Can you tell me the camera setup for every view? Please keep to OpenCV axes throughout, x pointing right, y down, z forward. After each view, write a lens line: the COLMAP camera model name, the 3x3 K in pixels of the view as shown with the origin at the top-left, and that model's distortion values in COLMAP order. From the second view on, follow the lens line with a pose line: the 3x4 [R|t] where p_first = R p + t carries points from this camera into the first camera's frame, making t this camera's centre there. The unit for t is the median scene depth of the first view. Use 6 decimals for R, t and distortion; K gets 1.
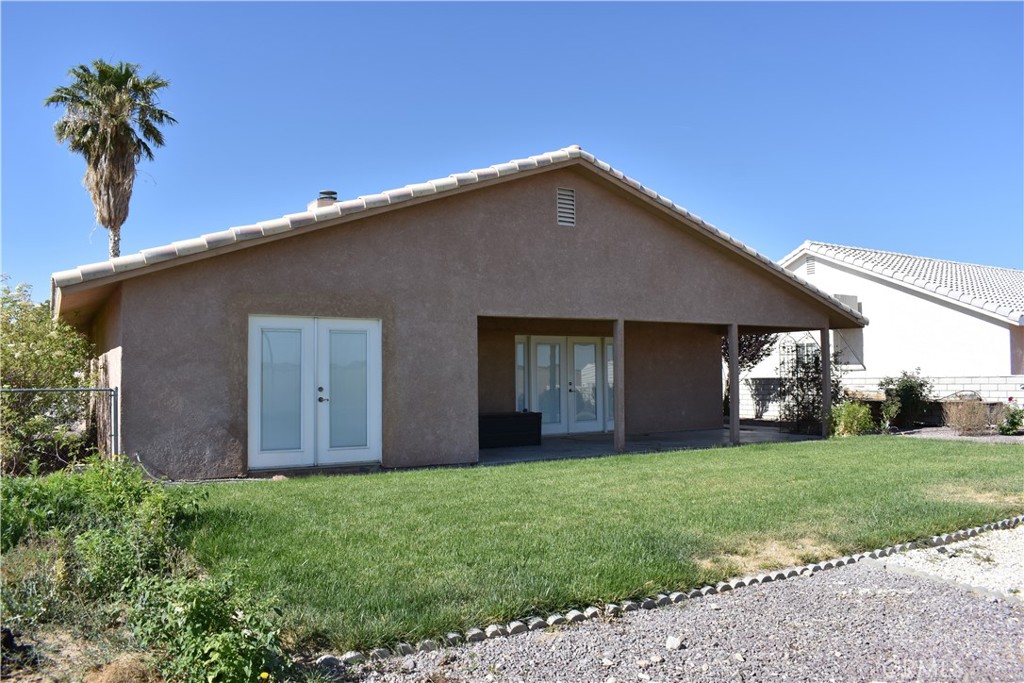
lens RADIAL K [[801.5, 0, 513.2], [0, 801.5, 342.4], [0, 0, 1]] dist [-0.095114, 0.015103]
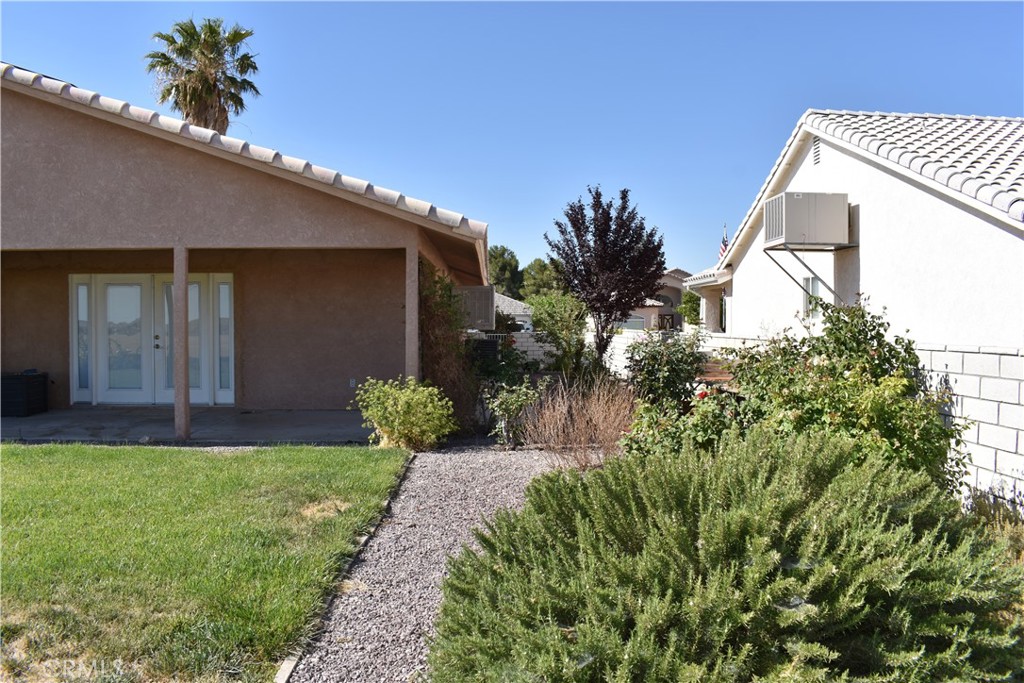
lens RADIAL K [[801.5, 0, 511.7], [0, 801.5, 341.6], [0, 0, 1]] dist [-0.095114, 0.015103]
pose [[0.869046, 0.022645, -0.494213, 0.745573], [0.011131, 0.997804, 0.065291, 0.011916], [0.494606, -0.062242, 0.866886, 0.545777]]
